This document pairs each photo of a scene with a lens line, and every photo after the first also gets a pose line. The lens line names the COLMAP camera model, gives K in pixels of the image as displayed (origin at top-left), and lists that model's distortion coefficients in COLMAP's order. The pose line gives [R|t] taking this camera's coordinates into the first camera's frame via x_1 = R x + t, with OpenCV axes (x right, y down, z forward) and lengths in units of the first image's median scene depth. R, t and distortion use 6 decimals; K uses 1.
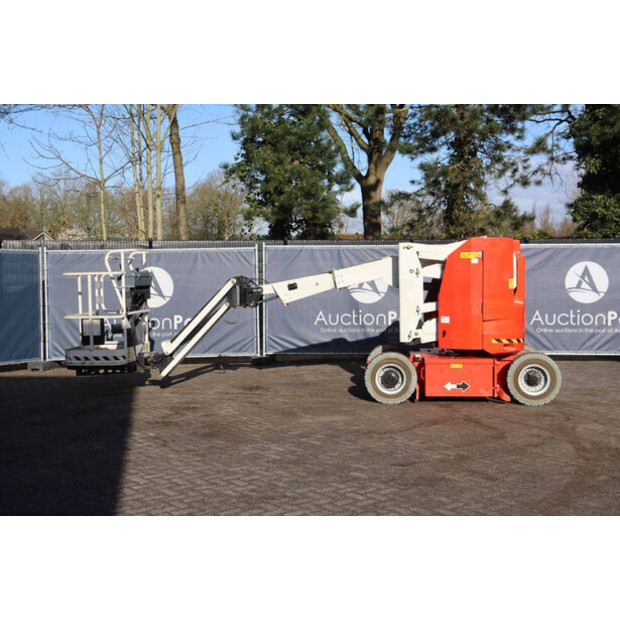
lens RADIAL K [[840.5, 0, 310.0], [0, 840.5, 310.0], [0, 0, 1]] dist [0.032575, 0.018166]
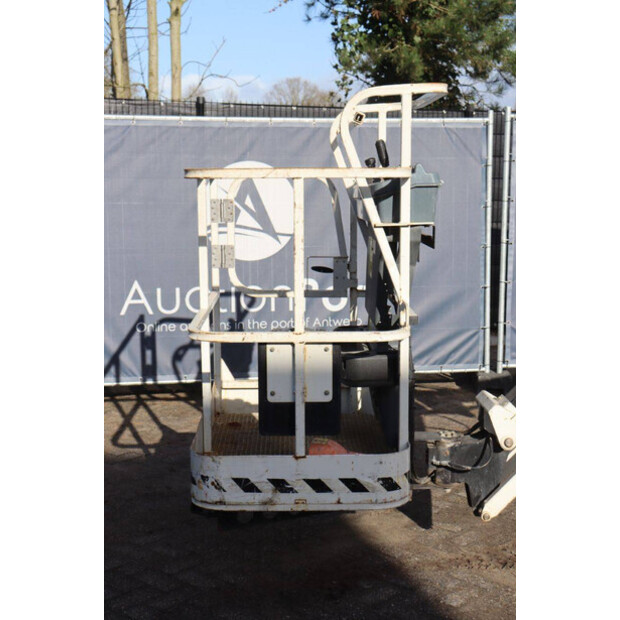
lens RADIAL K [[982.0, 0, 269.3], [0, 982.0, 310.0], [0, 0, 1]] dist [-0.009590, -0.000894]
pose [[0.995525, -0.004330, 0.094397, -0.295427], [-0.003743, 0.996359, 0.085169, -0.026641], [-0.094422, -0.085141, 0.991885, 0.679091]]
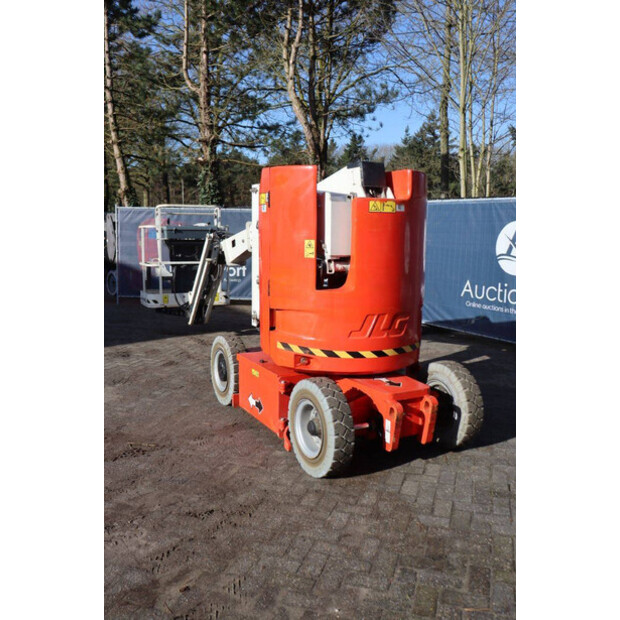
lens RADIAL K [[573.2, 0, 310.0], [0, 573.2, 310.0], [0, 0, 1]] dist [-0.007637, -0.001968]
pose [[0.542149, 0.127597, -0.830538, 0.526904], [-0.052645, 0.991620, 0.117979, -0.033994], [0.838632, -0.020238, 0.544323, 0.751446]]
